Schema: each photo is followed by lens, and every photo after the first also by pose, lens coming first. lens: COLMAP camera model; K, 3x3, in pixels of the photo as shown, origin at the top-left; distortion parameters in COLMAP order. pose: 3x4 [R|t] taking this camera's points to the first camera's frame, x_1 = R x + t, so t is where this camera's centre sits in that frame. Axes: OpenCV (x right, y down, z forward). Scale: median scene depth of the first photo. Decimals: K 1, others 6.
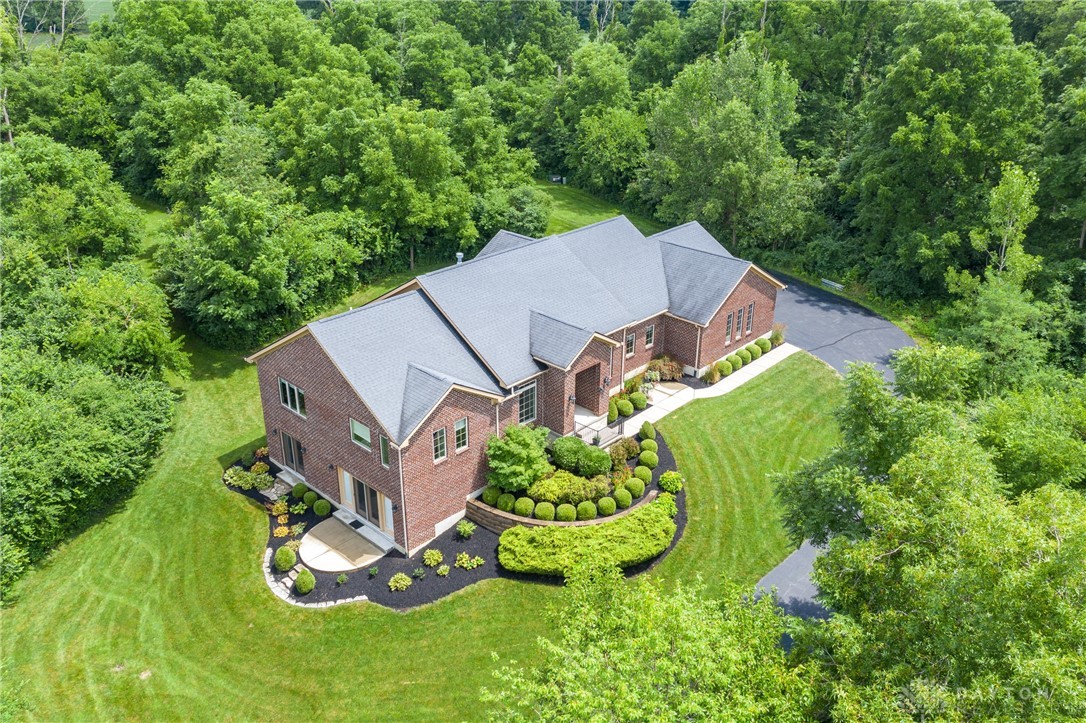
lens RADIAL K [[905.2, 0, 543.0], [0, 905.2, 361.5], [0, 0, 1]] dist [-0.030264, 0.002745]
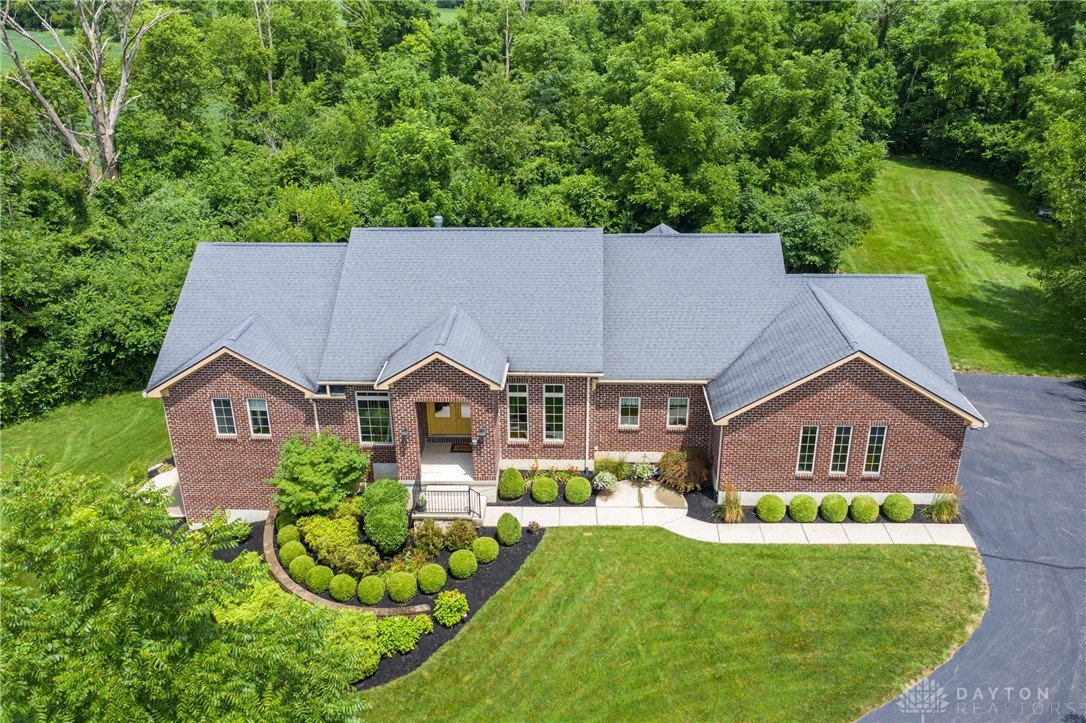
lens RADIAL K [[905.2, 0, 543.0], [0, 905.2, 361.5], [0, 0, 1]] dist [-0.030264, 0.002745]
pose [[0.667575, 0.306054, -0.678730, 0.563615], [-0.305918, 0.943854, 0.124714, -0.133290], [0.678791, 0.124380, 0.723721, 0.540264]]
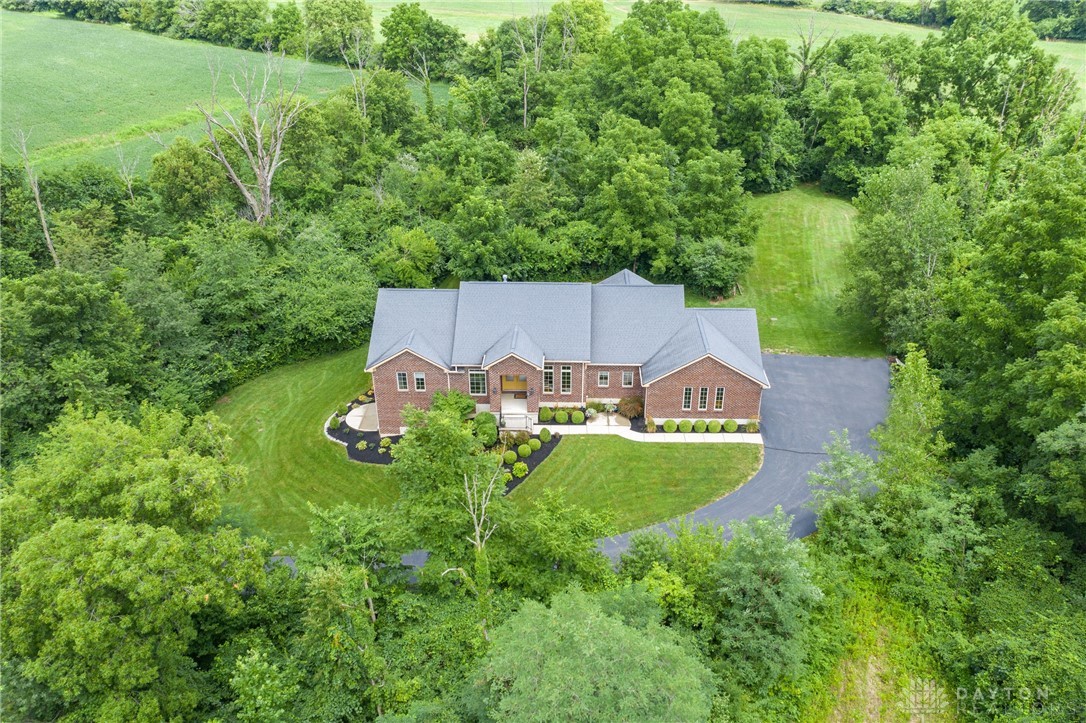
lens RADIAL K [[905.2, 0, 543.0], [0, 905.2, 361.5], [0, 0, 1]] dist [-0.030264, 0.002745]
pose [[0.669471, 0.356330, -0.651795, 1.023731], [-0.308048, 0.931610, 0.192899, -0.310137], [0.675955, 0.071644, 0.733452, -0.043588]]
